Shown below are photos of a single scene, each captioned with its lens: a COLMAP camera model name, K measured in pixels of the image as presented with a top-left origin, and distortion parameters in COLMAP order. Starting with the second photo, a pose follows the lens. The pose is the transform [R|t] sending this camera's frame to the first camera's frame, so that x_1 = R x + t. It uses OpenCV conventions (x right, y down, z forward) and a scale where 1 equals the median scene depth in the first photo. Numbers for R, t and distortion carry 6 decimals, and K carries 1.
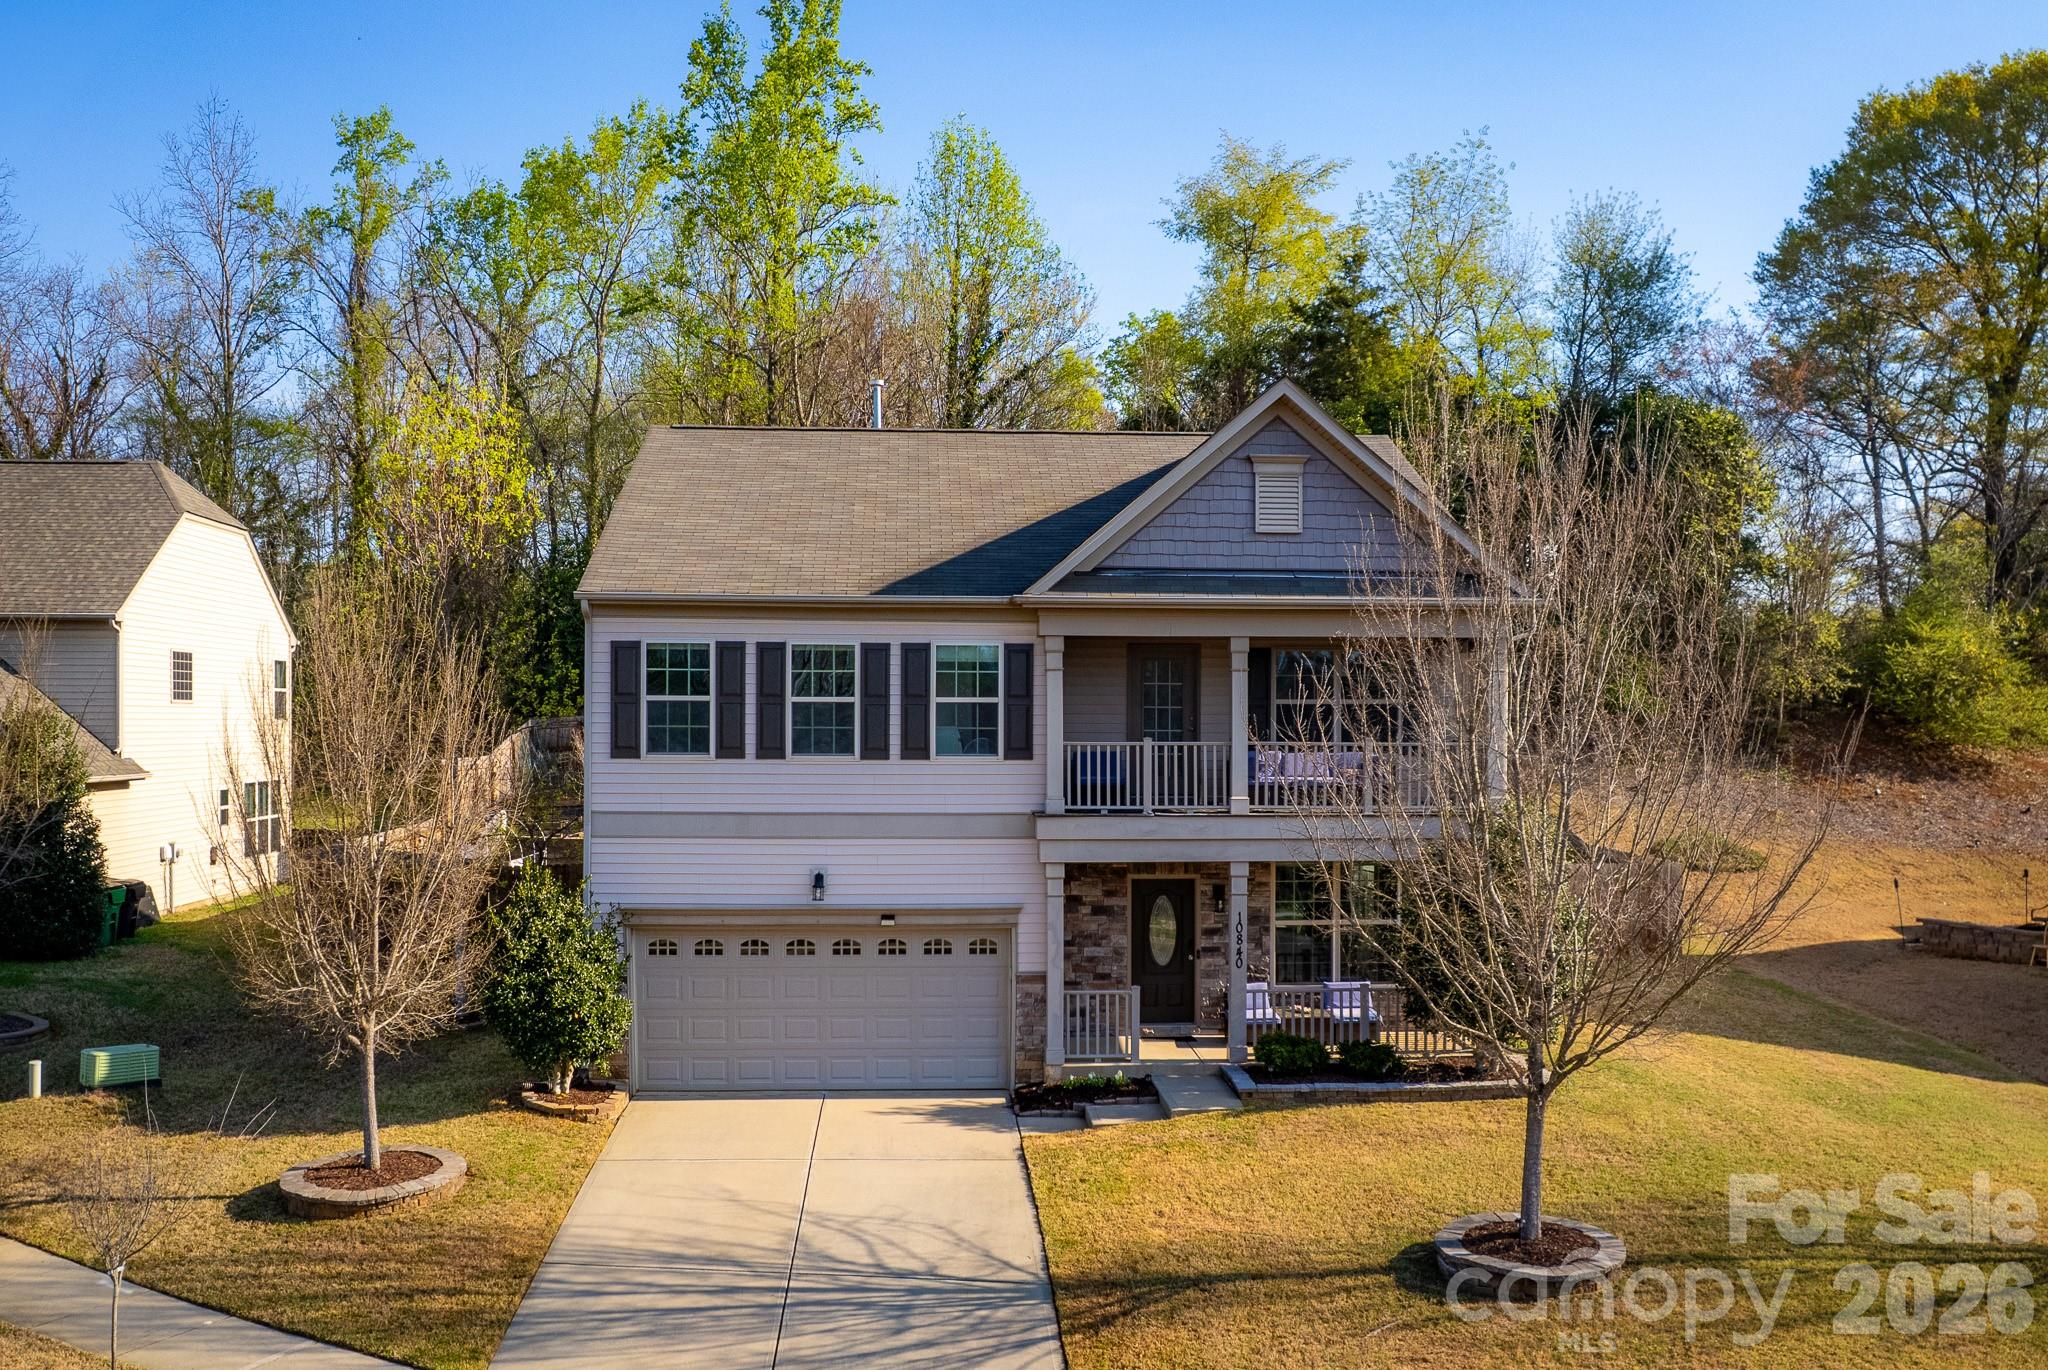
lens RADIAL K [[1291.5, 0, 1025.7], [0, 1291.5, 688.8], [0, 0, 1]] dist [-0.023687, -0.003831]
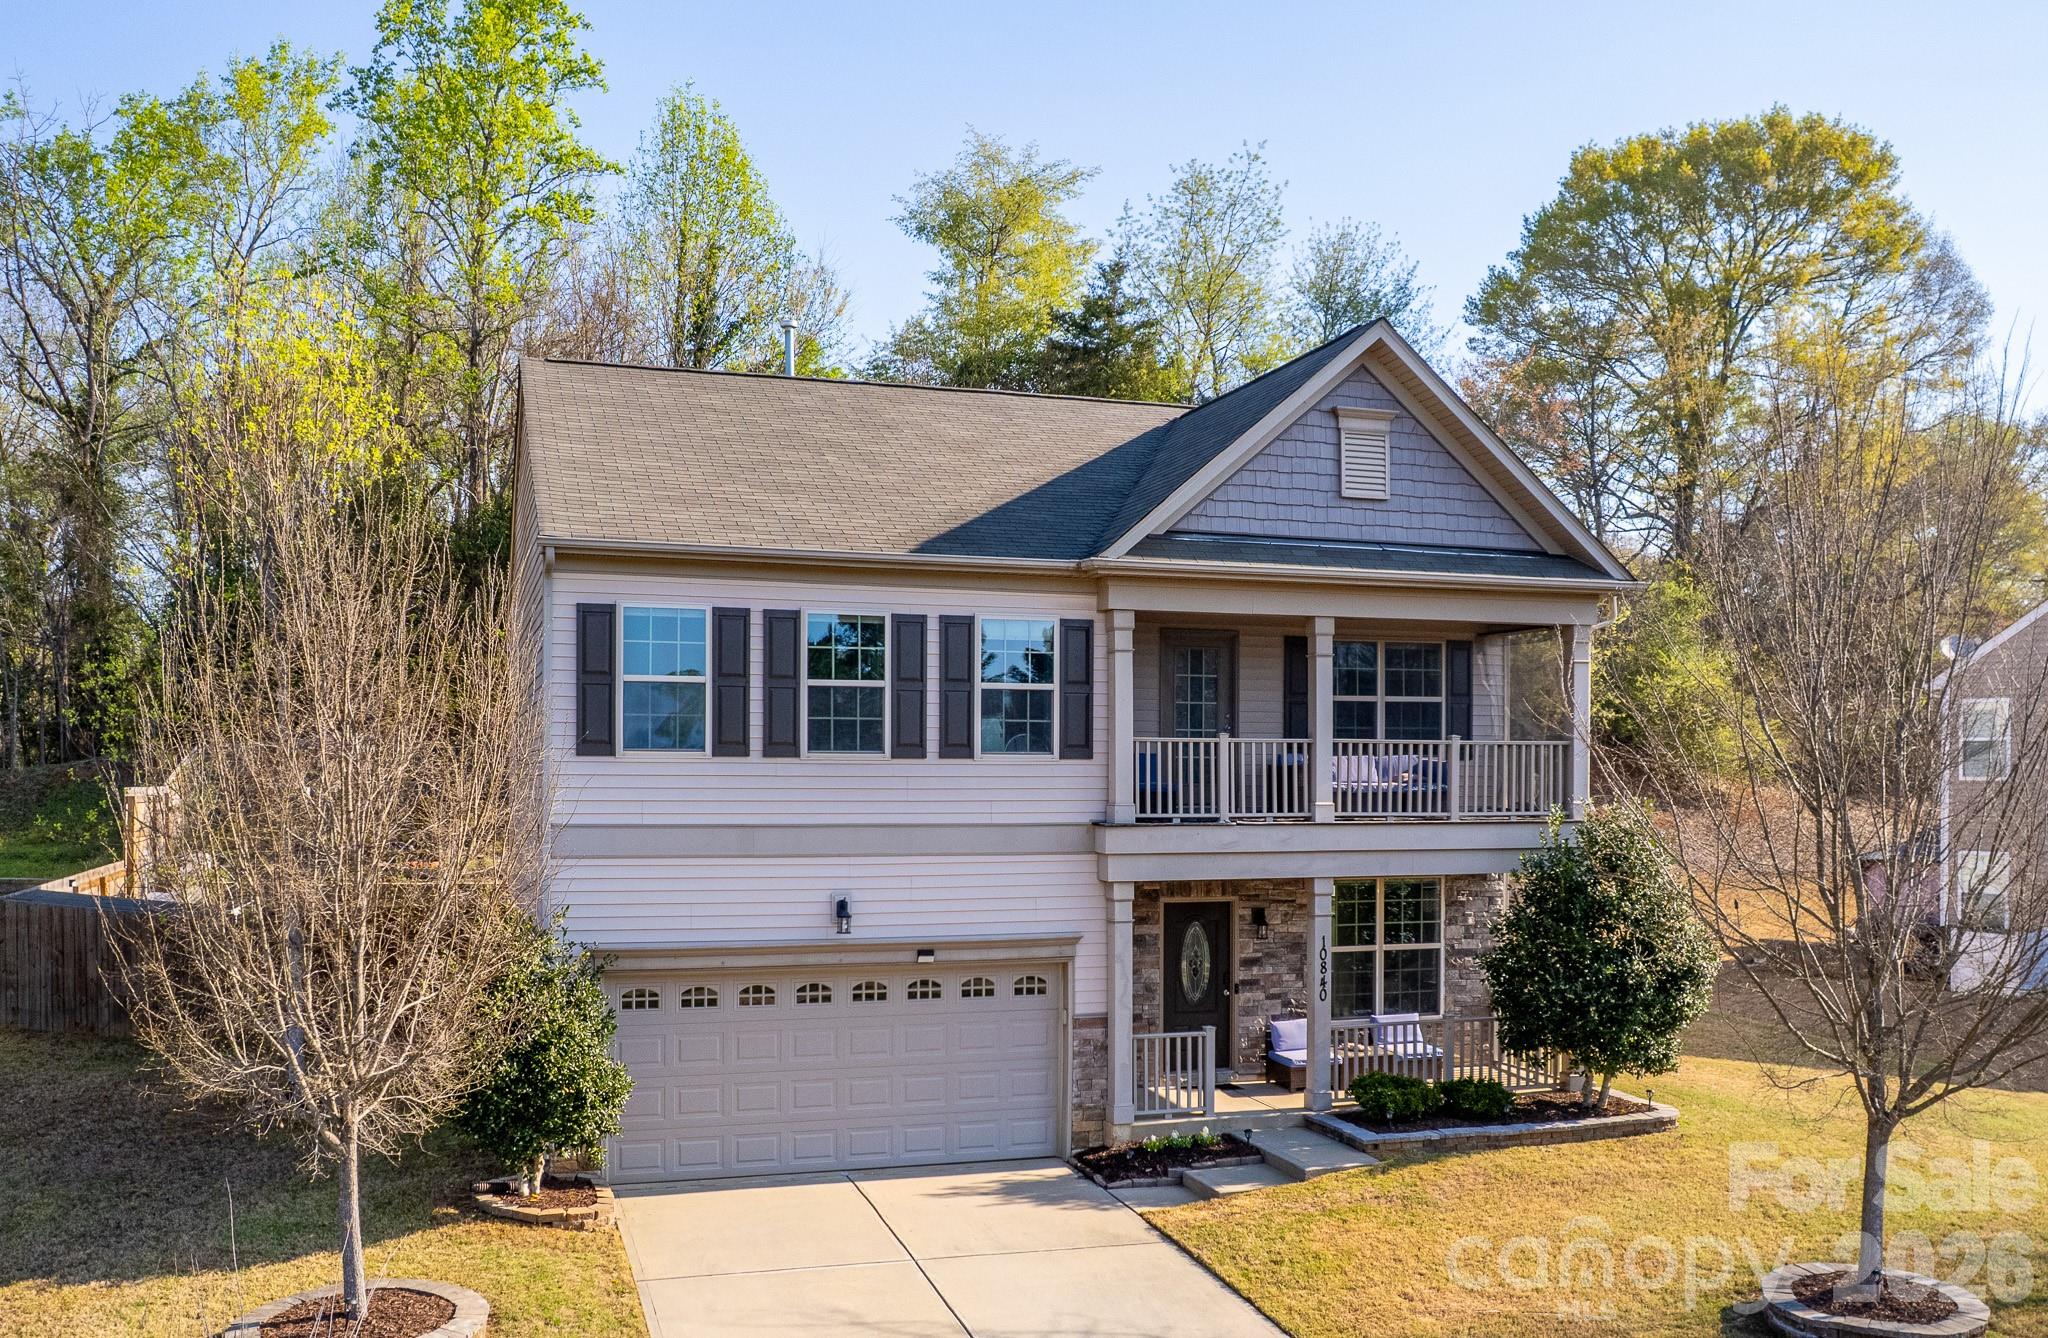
lens RADIAL K [[1383.2, 0, 1010.0], [0, 1383.2, 716.1], [0, 0, 1]] dist [-0.033515, 0.005596]
pose [[0.981078, 0.006748, 0.193497, -0.221439], [-0.006250, 0.999975, -0.003186, 0.030712], [-0.193514, 0.001917, 0.981096, 0.137000]]
